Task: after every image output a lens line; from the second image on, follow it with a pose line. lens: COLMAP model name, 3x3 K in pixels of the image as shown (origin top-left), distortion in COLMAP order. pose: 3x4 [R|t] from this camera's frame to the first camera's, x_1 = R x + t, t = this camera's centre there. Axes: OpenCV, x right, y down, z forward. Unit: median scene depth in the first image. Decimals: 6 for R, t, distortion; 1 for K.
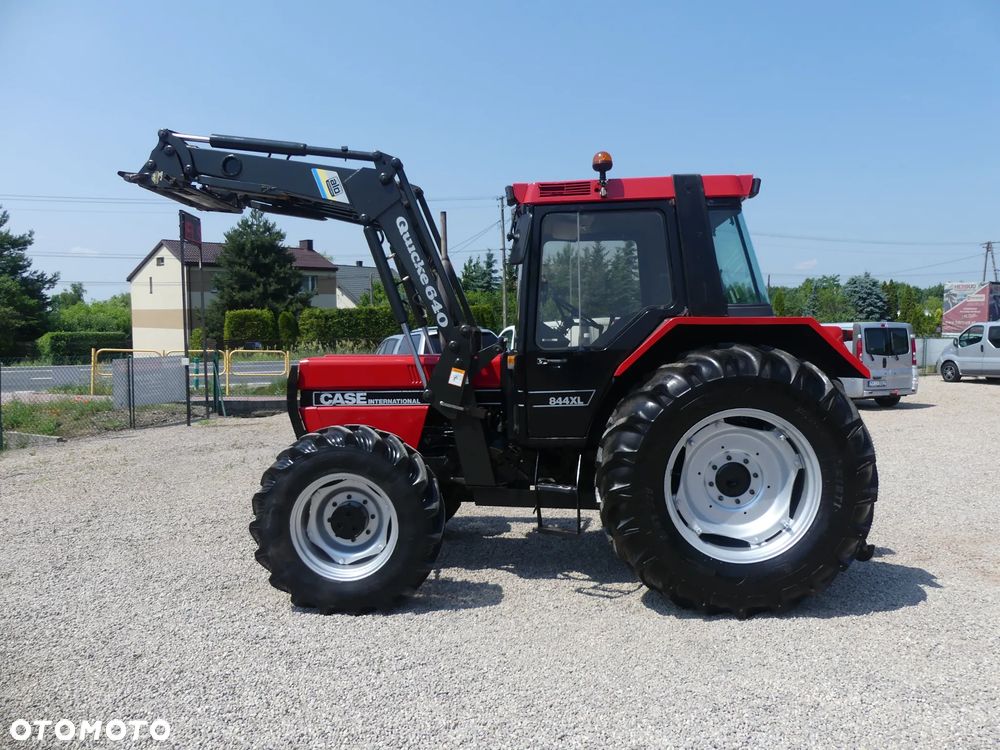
lens RADIAL K [[761.5, 0, 500.0], [0, 761.5, 375.0], [0, 0, 1]] dist [-0.005471, 0.002169]
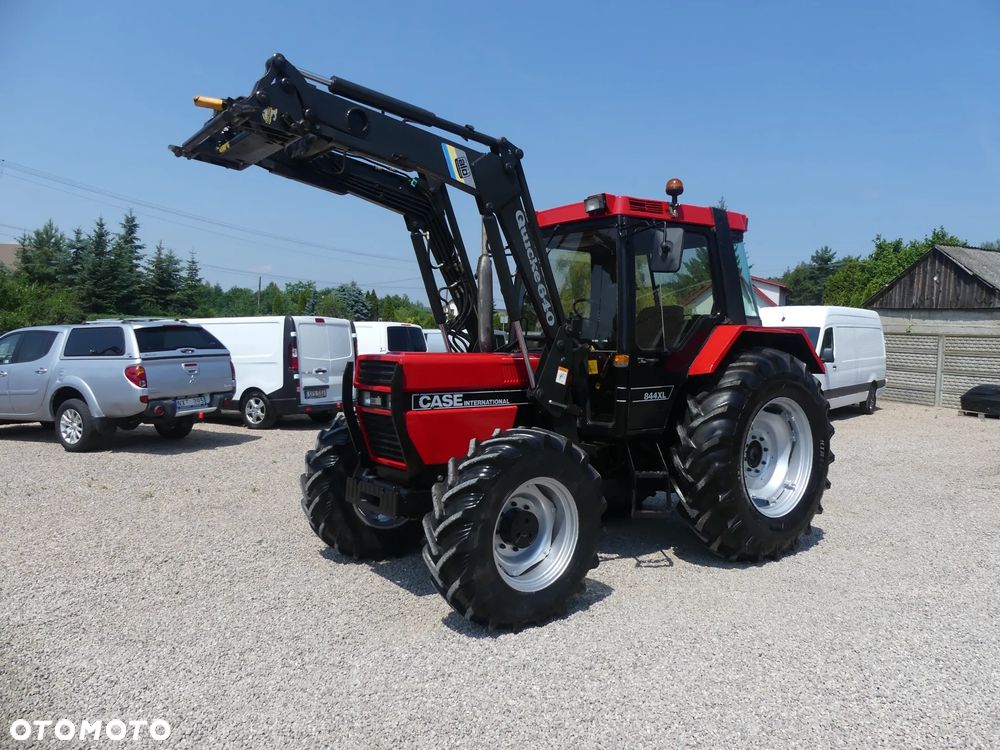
lens RADIAL K [[763.4, 0, 512.4], [0, 763.4, 374.4], [0, 0, 1]] dist [-0.005085, 0.005266]
pose [[0.760490, -0.006776, 0.649315, -0.795757], [0.008563, 0.999963, 0.000407, -0.000029], [-0.649293, 0.005251, 0.760520, 0.279539]]
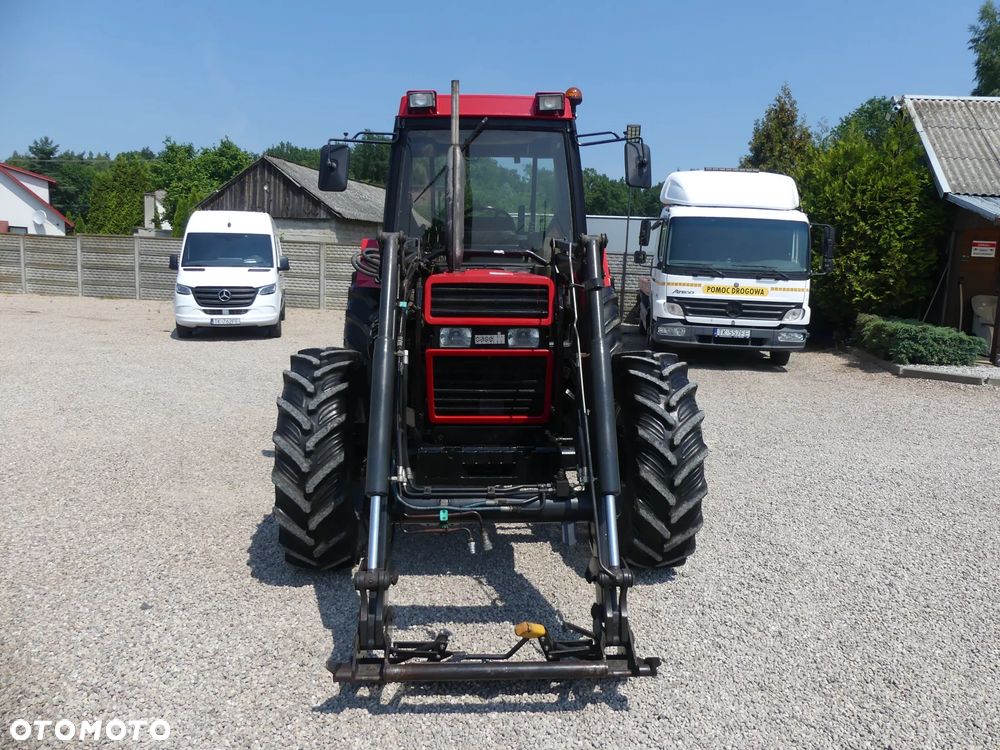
lens RADIAL K [[770.4, 0, 500.0], [0, 770.4, 375.0], [0, 0, 1]] dist [-0.000110, -0.012170]
pose [[-0.092068, -0.139975, 0.985865, -1.027112], [0.027738, 0.989326, 0.143056, -0.039054], [-0.995366, 0.040516, -0.087203, 1.211821]]
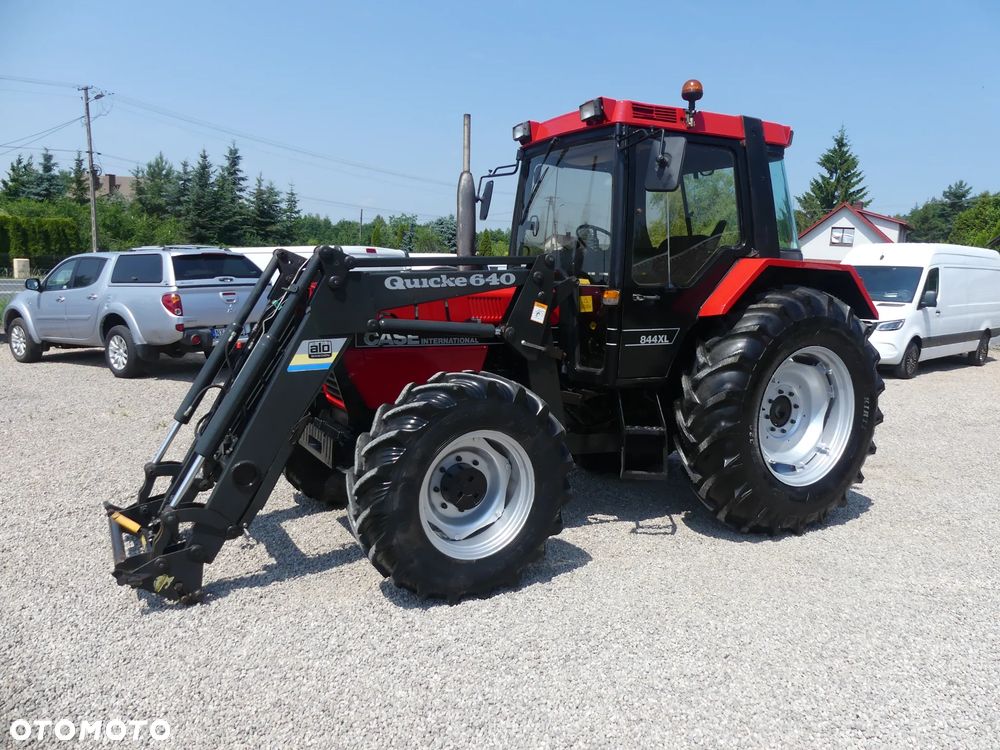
lens RADIAL K [[763.4, 0, 512.4], [0, 763.4, 374.4], [0, 0, 1]] dist [-0.005085, 0.005266]
pose [[0.841140, -0.031846, 0.539879, -0.580240], [-0.015810, 0.996390, 0.083407, 0.000114], [-0.540586, -0.078692, 0.837600, 0.285290]]
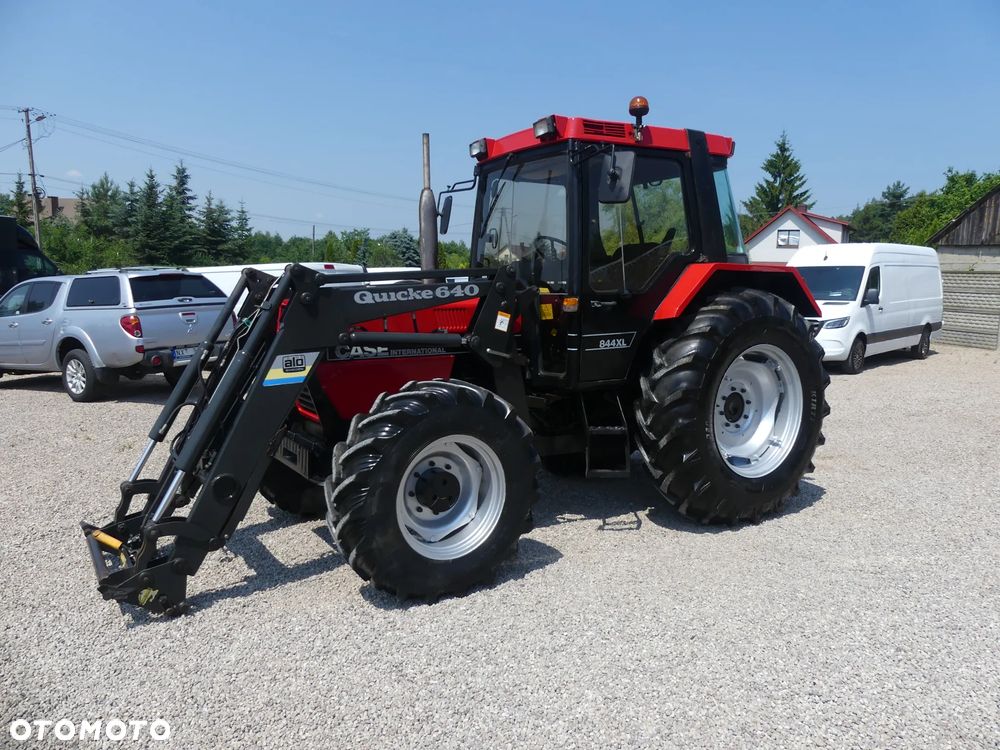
lens RADIAL K [[763.0, 0, 507.5], [0, 763.0, 372.6], [0, 0, 1]] dist [-0.002046, 0.005264]
pose [[0.812468, -0.053749, 0.580522, -0.610070], [0.017784, 0.997563, 0.067472, 0.001872], [-0.582734, -0.044495, 0.811444, 0.258080]]
